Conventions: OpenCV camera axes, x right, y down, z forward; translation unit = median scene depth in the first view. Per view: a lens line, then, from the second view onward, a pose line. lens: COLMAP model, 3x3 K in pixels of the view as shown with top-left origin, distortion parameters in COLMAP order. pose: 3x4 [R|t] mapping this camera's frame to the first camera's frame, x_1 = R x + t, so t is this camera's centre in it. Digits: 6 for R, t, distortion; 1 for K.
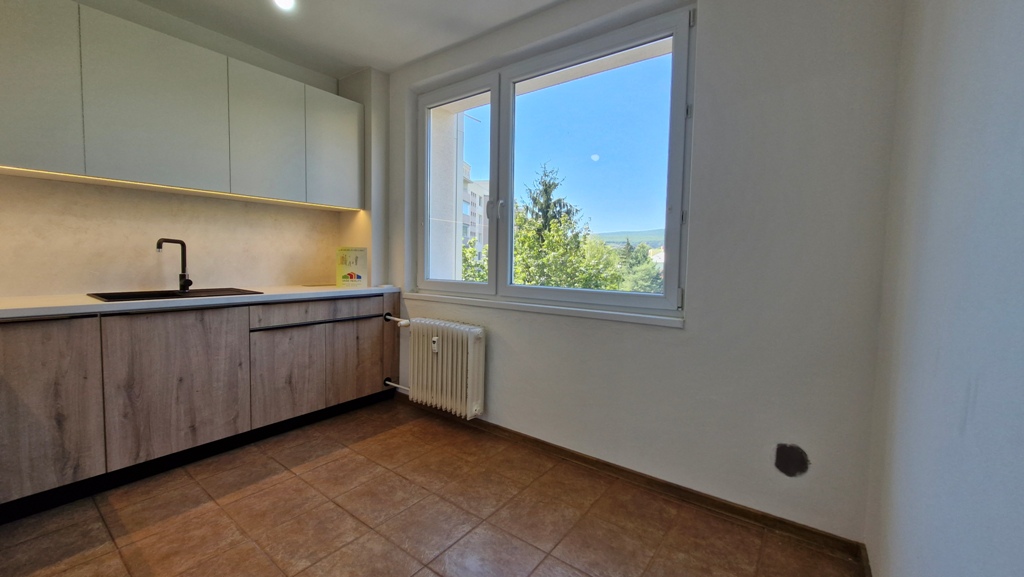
lens RADIAL K [[401.7, 0, 518.6], [0, 401.7, 283.3], [0, 0, 1]] dist [0.011061, 0.000139]
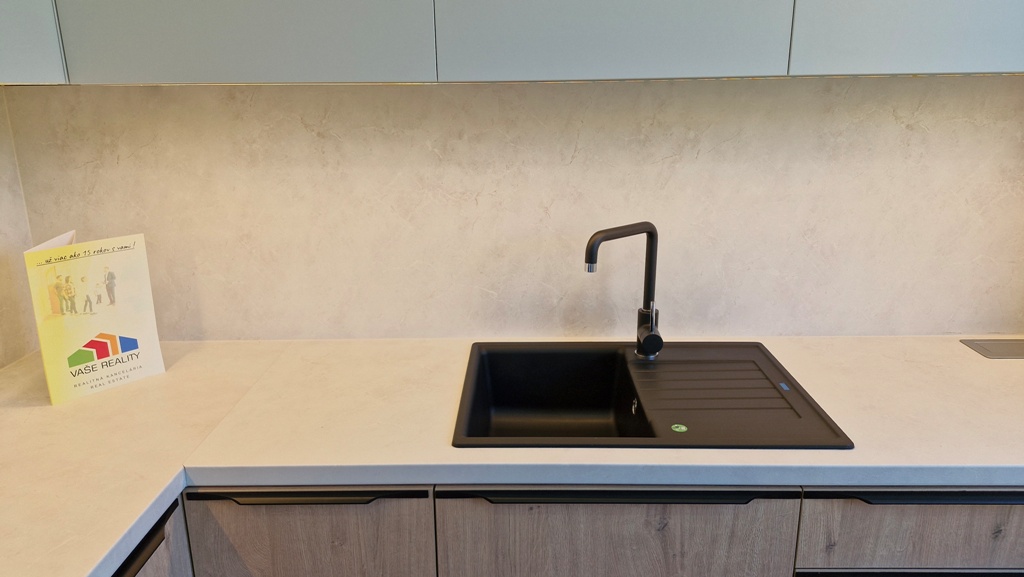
lens RADIAL K [[709.6, 0, 507.2], [0, 709.6, 285.7], [0, 0, 1]] dist [0.058523, -0.061662]
pose [[0.575479, 0.192373, -0.794869, -0.441802], [-0.031462, 0.976429, 0.213536, -0.197204], [0.817211, -0.097877, 0.567966, 0.596997]]
